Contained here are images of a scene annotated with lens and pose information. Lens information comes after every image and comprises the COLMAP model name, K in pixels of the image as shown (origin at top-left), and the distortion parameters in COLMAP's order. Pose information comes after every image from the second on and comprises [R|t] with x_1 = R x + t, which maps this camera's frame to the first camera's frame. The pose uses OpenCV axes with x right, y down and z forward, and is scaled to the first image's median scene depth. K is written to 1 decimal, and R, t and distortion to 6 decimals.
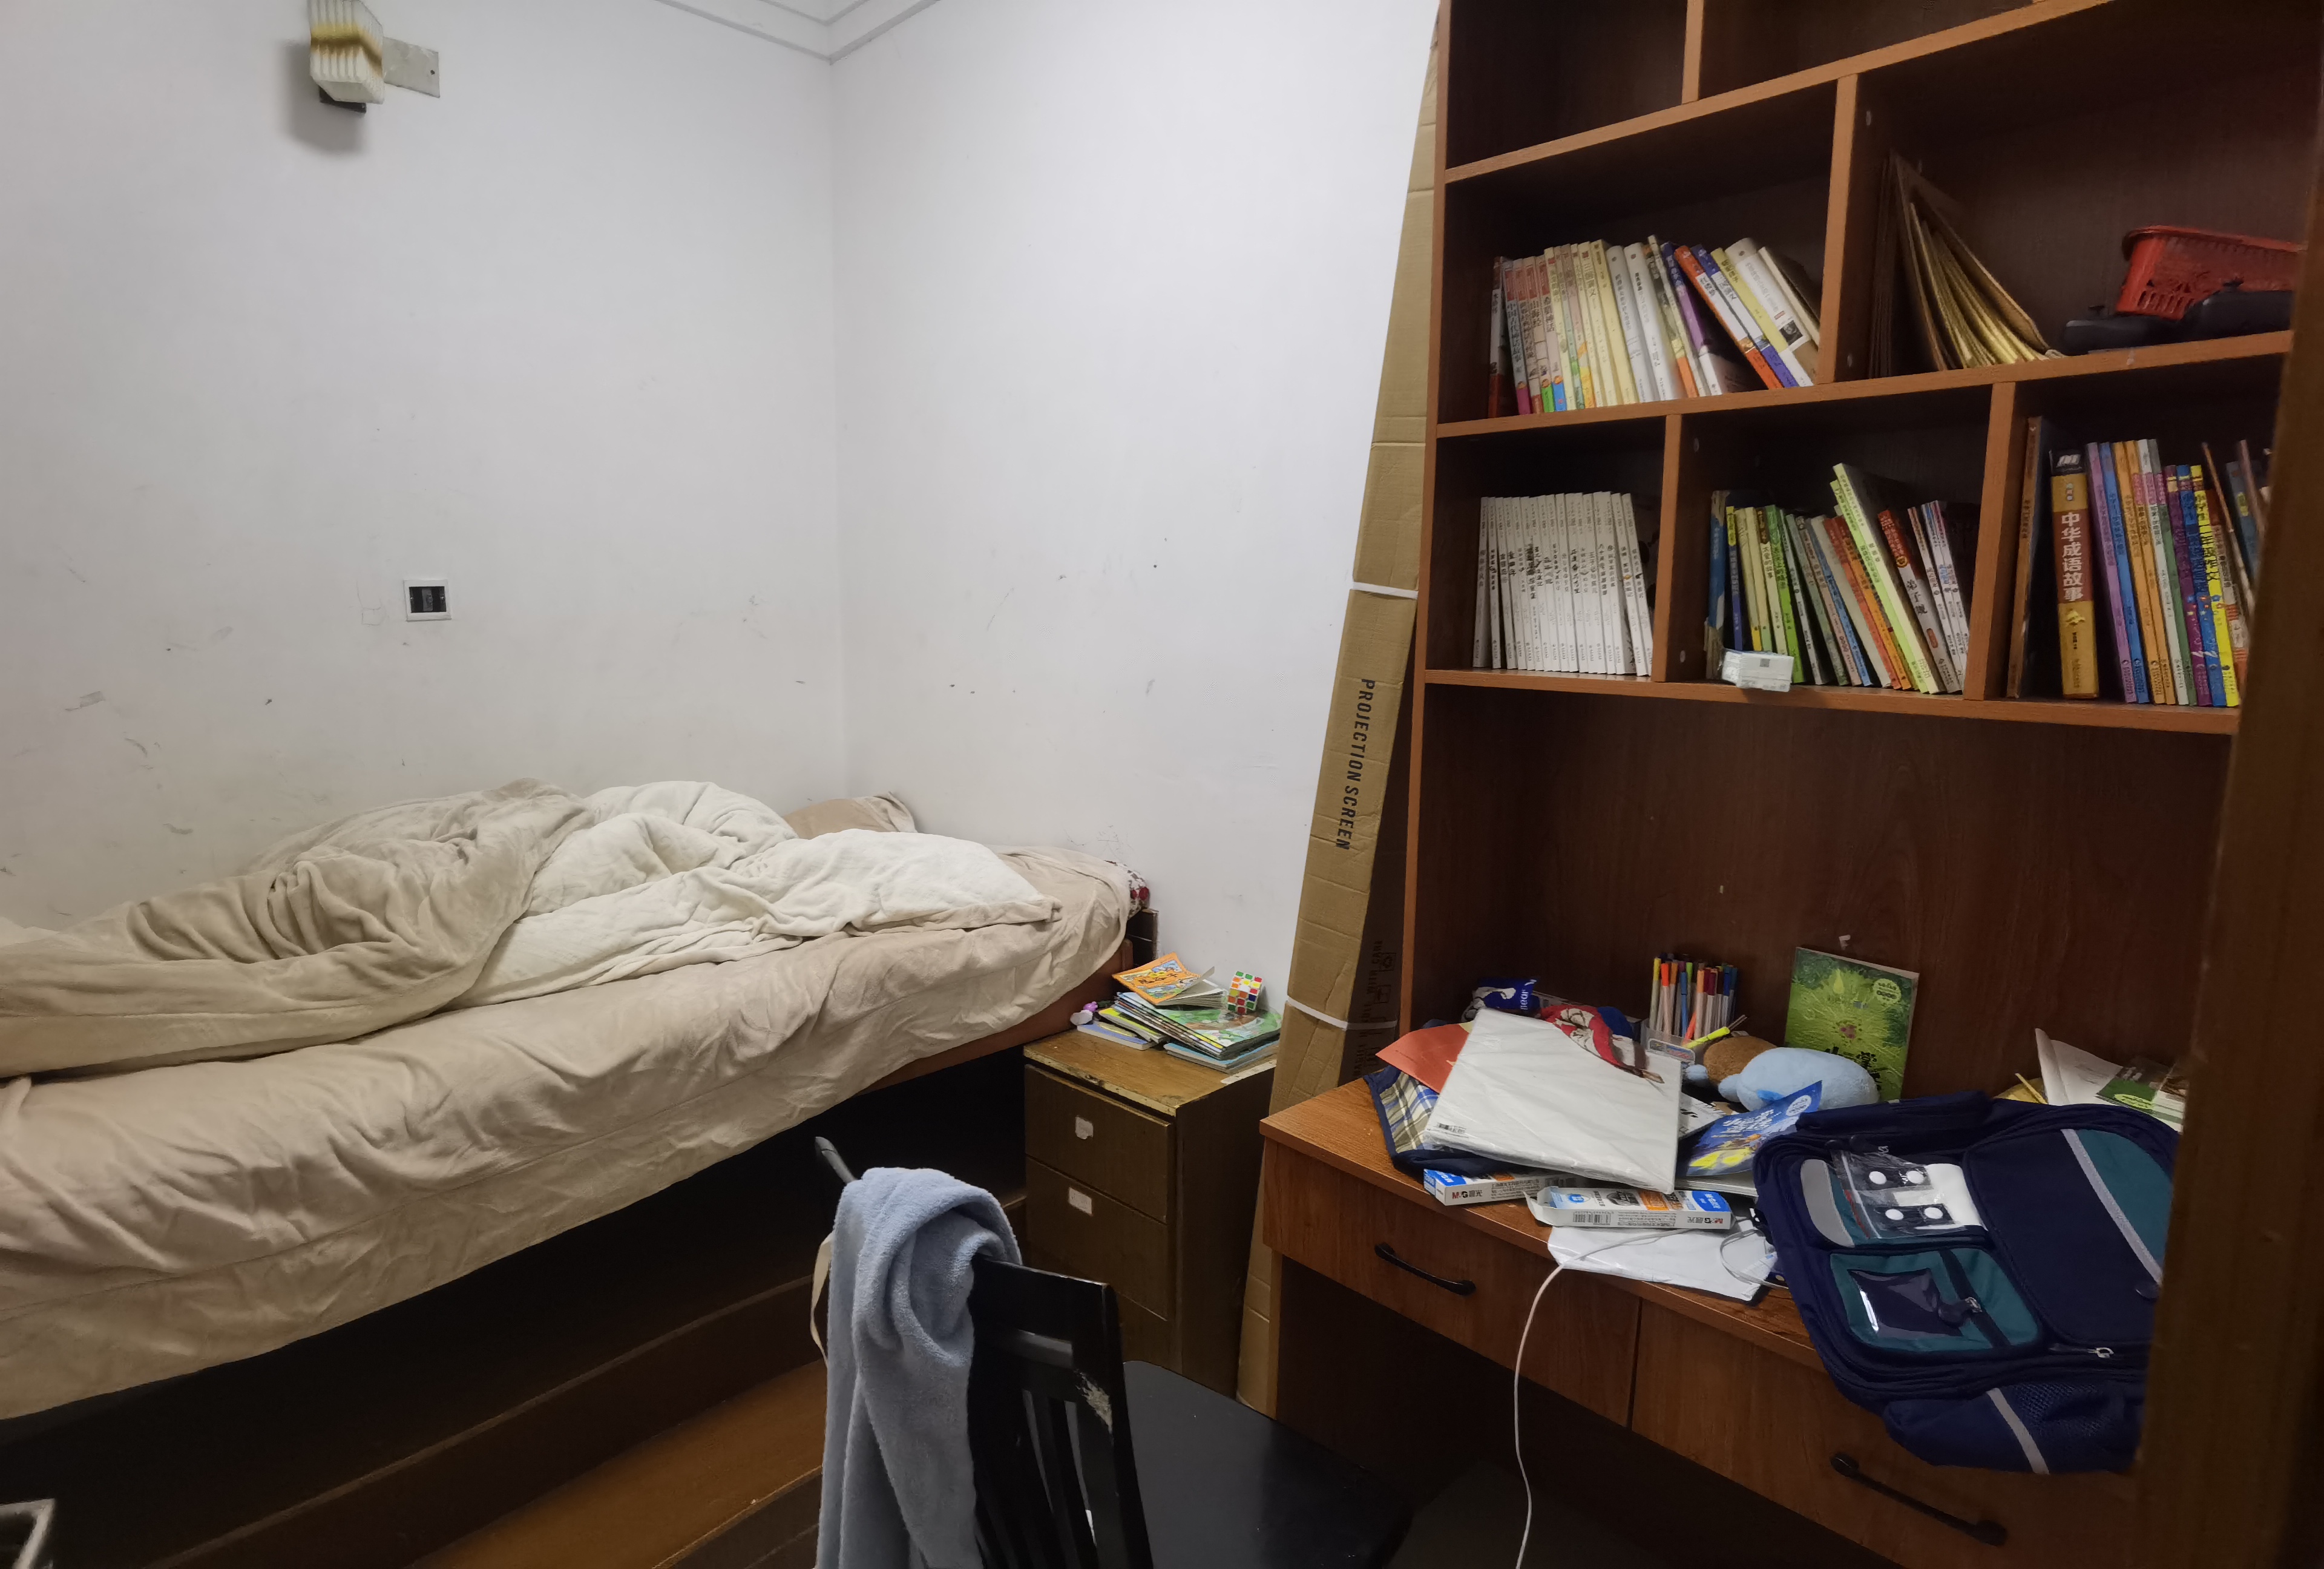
lens RADIAL K [[1222.7, 0, 1152.8], [0, 1222.7, 743.7], [0, 0, 1]] dist [-0.051590, 0.061601]
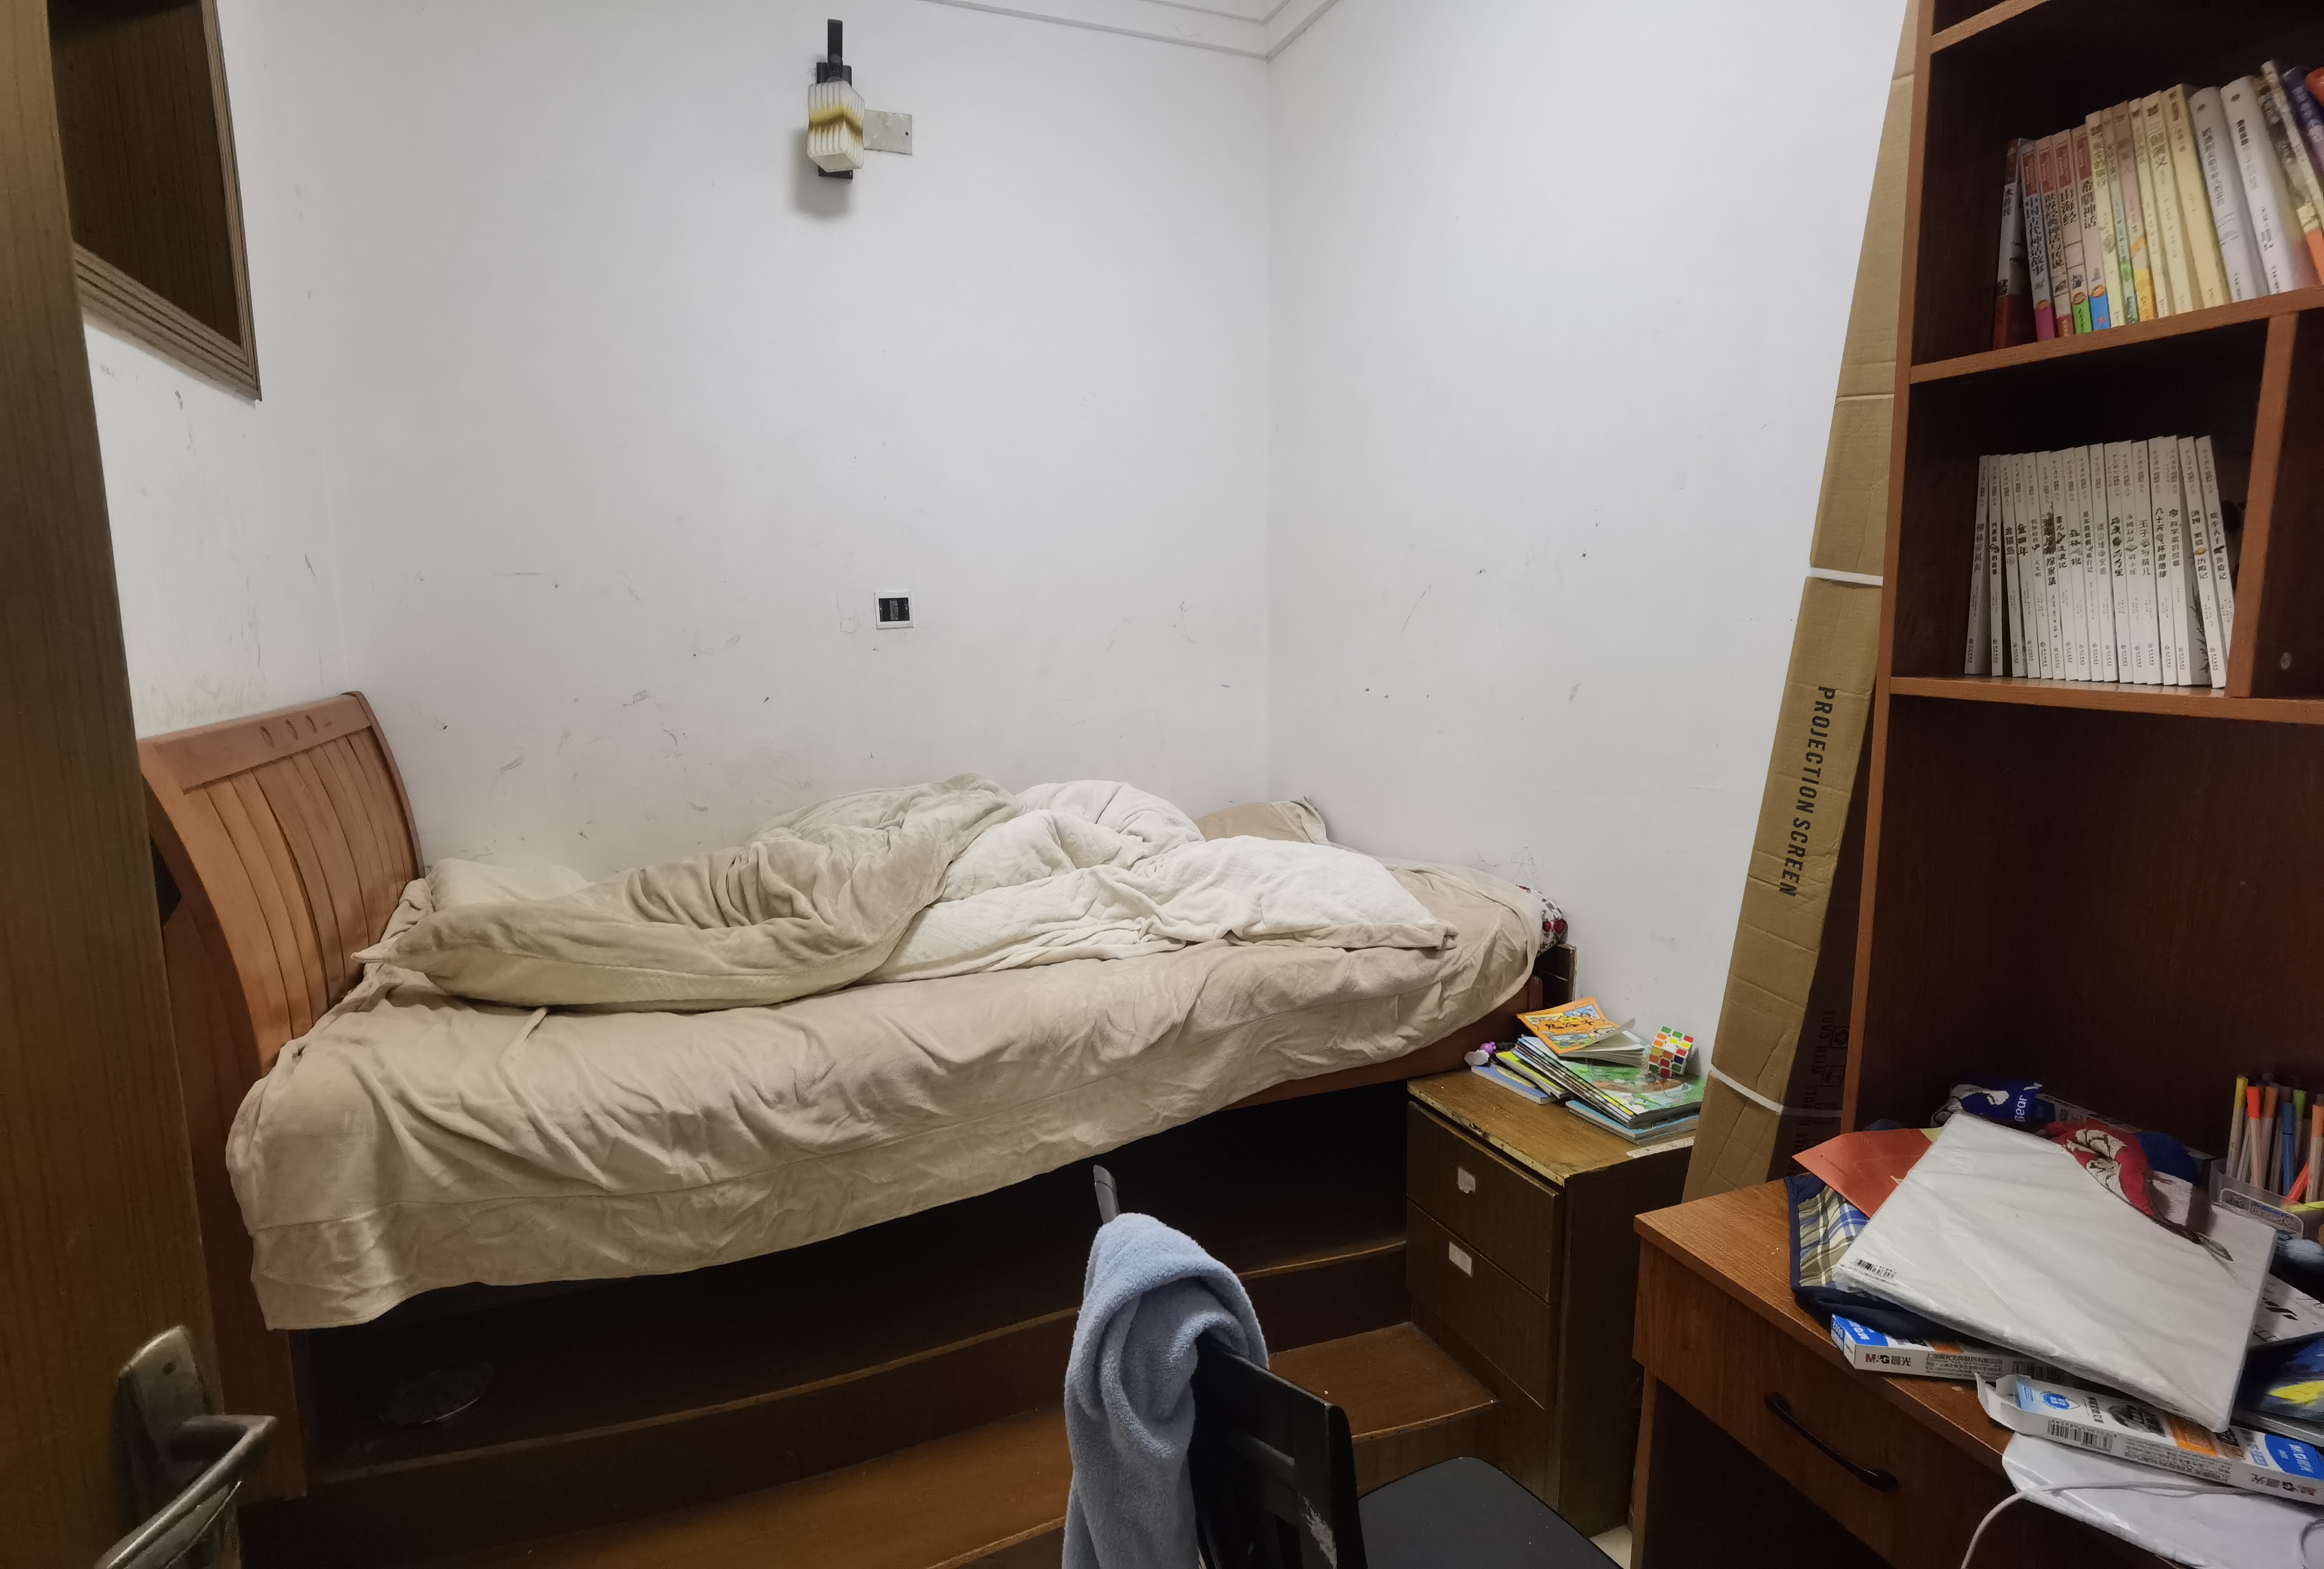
lens RADIAL K [[1217.6, 0, 1163.9], [0, 1217.6, 748.6], [0, 0, 1]] dist [0.003193, -0.000065]
pose [[0.928402, 0.025007, -0.370736, 0.083370], [-0.023797, 0.999686, 0.007838, -0.009436], [0.370815, 0.001545, 0.928705, 0.085216]]
